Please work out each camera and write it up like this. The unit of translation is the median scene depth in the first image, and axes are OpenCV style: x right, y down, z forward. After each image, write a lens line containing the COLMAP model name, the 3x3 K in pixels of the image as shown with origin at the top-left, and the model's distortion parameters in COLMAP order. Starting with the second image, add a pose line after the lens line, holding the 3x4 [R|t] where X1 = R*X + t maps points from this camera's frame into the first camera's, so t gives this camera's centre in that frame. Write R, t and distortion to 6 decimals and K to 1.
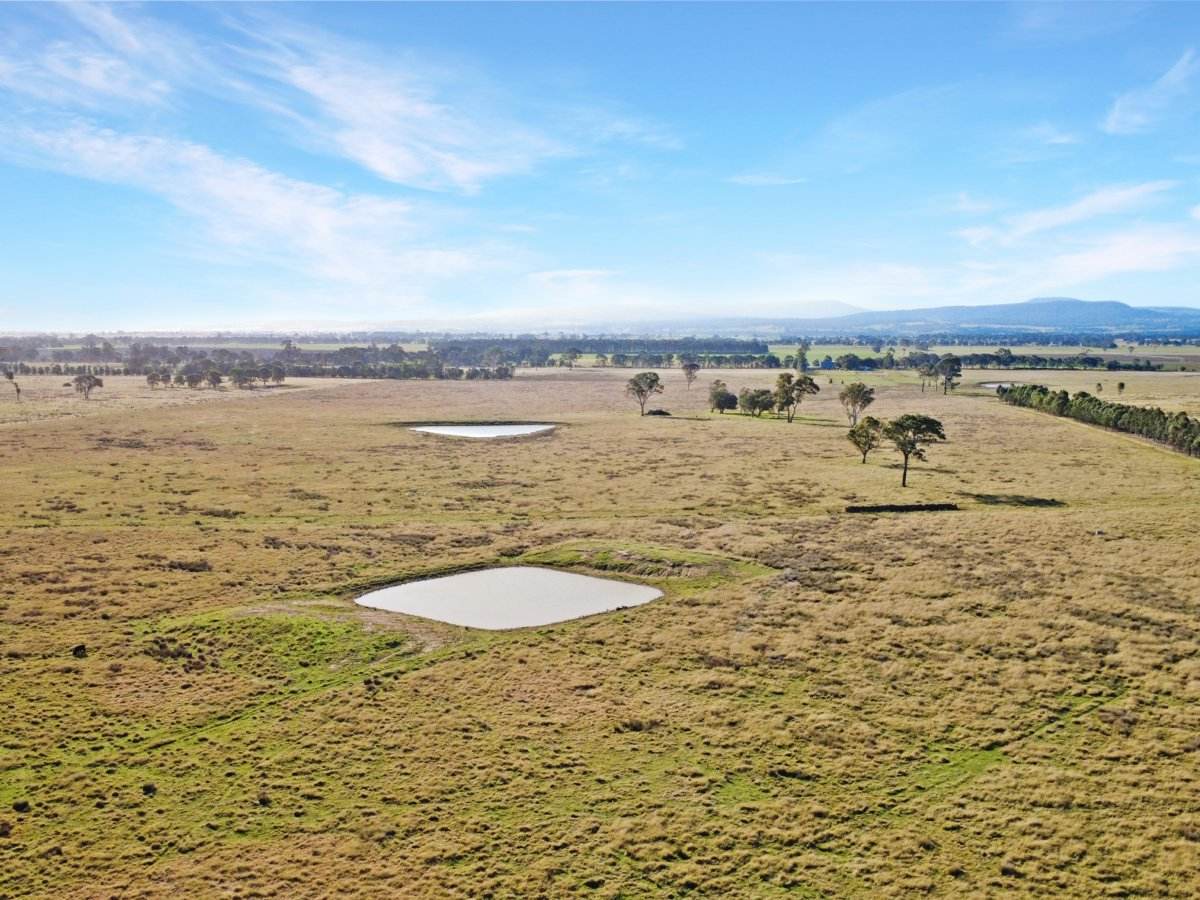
lens RADIAL K [[1157.4, 0, 600.0], [0, 1157.4, 450.0], [0, 0, 1]] dist [-0.006989, 0.018383]
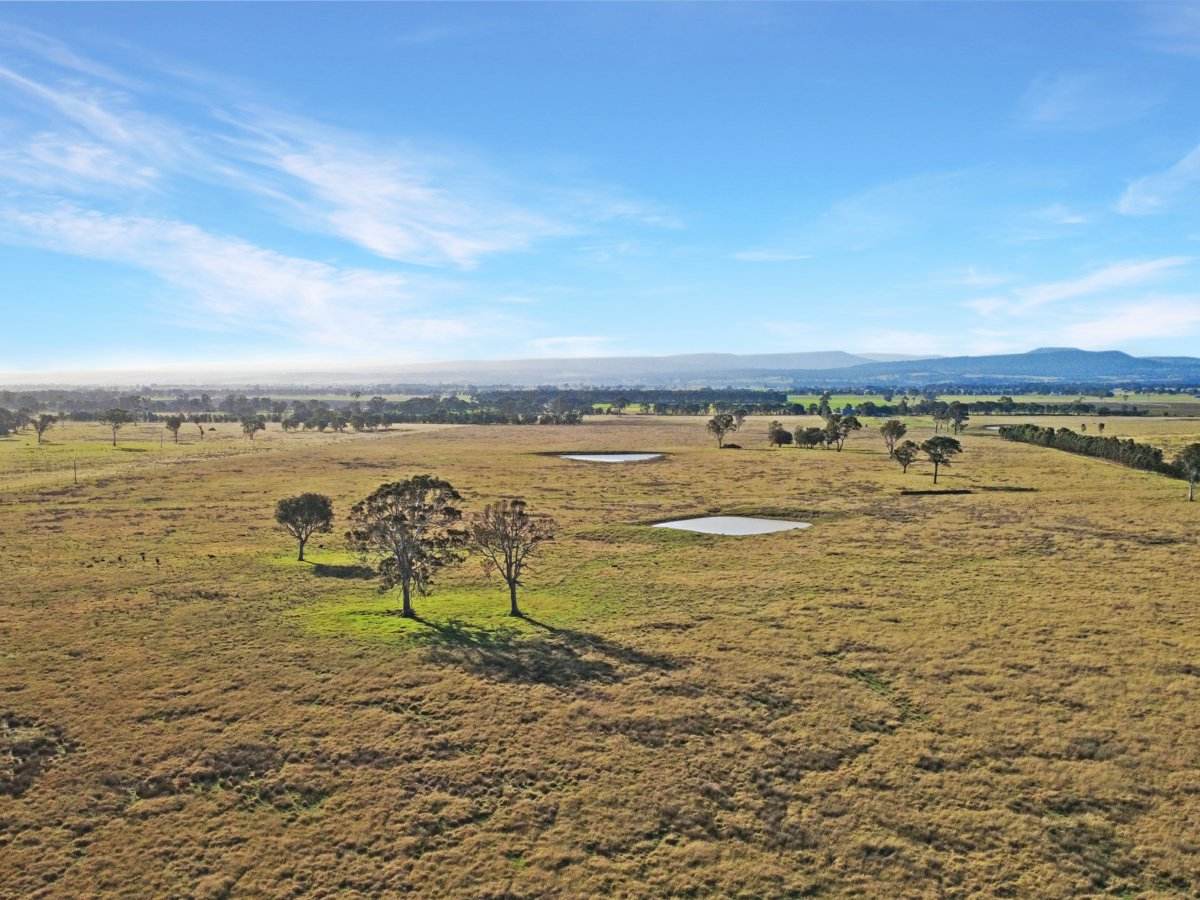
lens RADIAL K [[1157.4, 0, 600.0], [0, 1157.4, 450.0], [0, 0, 1]] dist [-0.006989, 0.018383]
pose [[0.999984, -0.003399, -0.004494, -0.050794], [0.003197, 0.999016, -0.044230, 0.015824], [0.004640, 0.044215, 0.999011, -0.155433]]
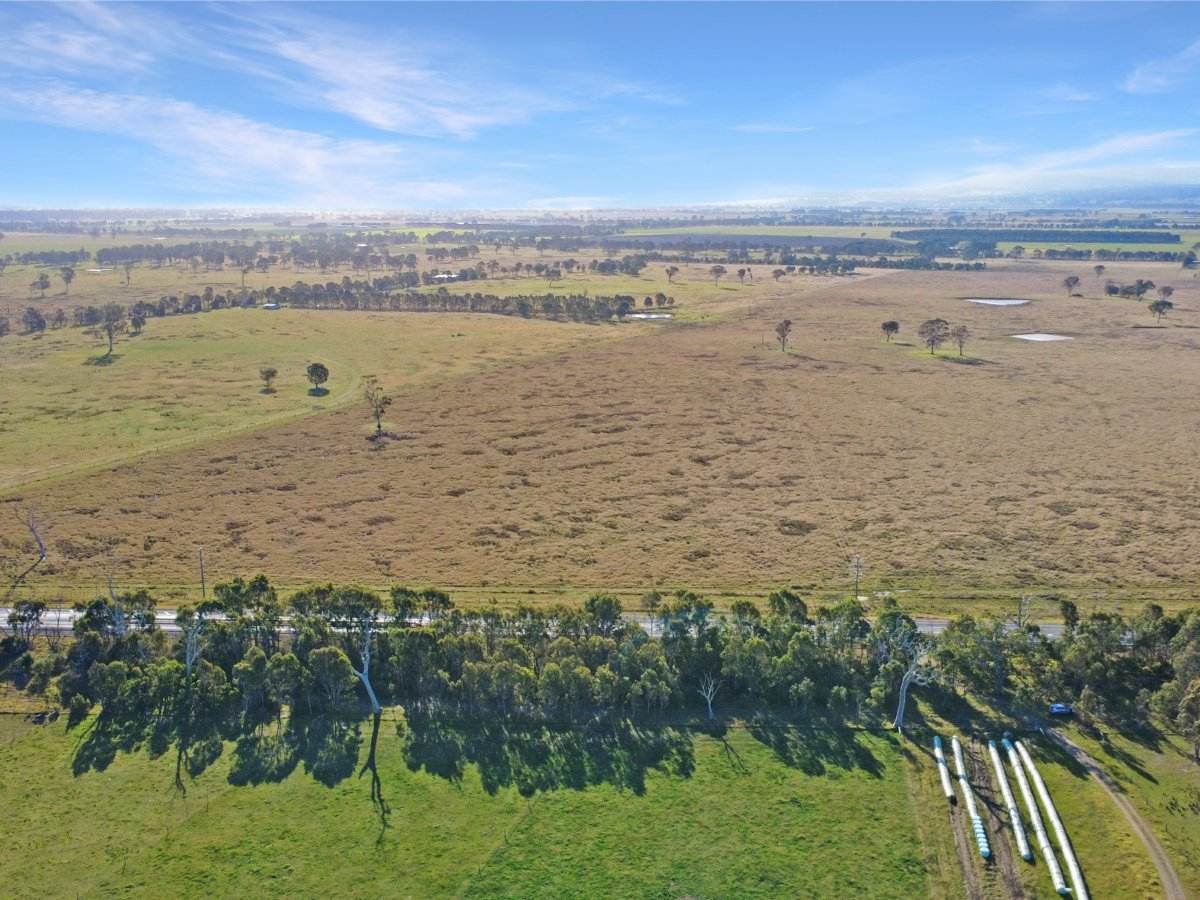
lens RADIAL K [[1157.4, 0, 600.0], [0, 1157.4, 450.0], [0, 0, 1]] dist [-0.006989, 0.018383]
pose [[0.943249, 0.066303, -0.325399, -0.038423], [-0.028923, 0.992545, 0.118400, 0.013718], [0.330823, -0.102270, 0.938135, -0.757858]]
